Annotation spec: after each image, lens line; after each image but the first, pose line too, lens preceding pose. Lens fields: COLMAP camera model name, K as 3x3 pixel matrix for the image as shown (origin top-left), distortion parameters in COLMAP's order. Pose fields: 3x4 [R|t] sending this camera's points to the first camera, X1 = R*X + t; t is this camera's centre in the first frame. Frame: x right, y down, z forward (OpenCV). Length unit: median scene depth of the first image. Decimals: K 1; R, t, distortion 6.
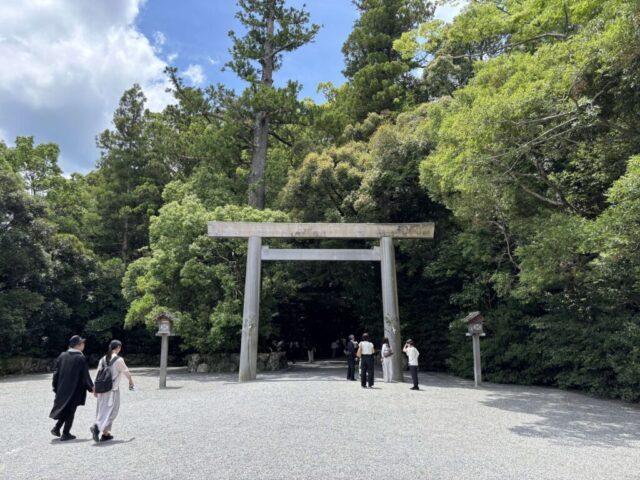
lens RADIAL K [[433.3, 0, 320.0], [0, 433.3, 240.0], [0, 0, 1]] dist [0.038525, -0.000710]
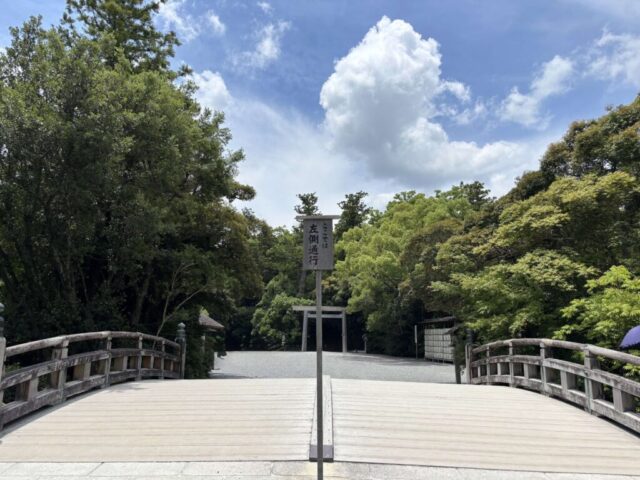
lens RADIAL K [[433.3, 0, 320.0], [0, 433.3, 240.0], [0, 0, 1]] dist [0.038525, -0.000710]
pose [[0.999801, 0.015229, -0.012913, -0.001736], [-0.015318, 0.999859, -0.006841, -0.507343], [0.012807, 0.007038, 0.999893, -2.280752]]
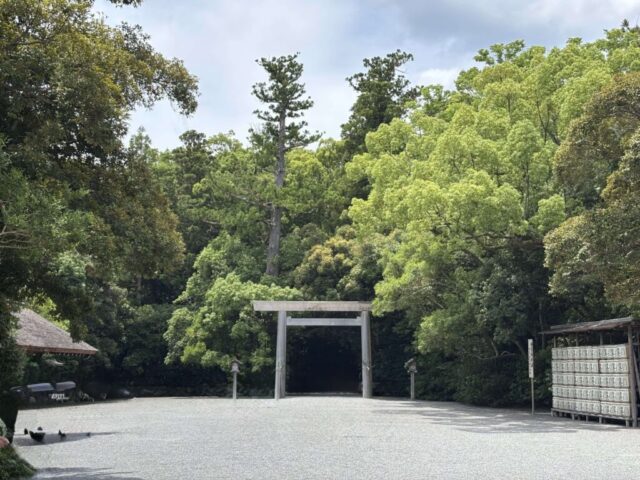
lens RADIAL K [[859.8, 0, 320.0], [0, 859.8, 240.0], [0, 0, 1]] dist [0.025709, 0.014312]
pose [[0.999961, 0.002347, 0.008538, -0.036820], [-0.002953, 0.997425, 0.071651, -0.456407], [-0.008348, -0.071673, 0.997393, -1.973925]]
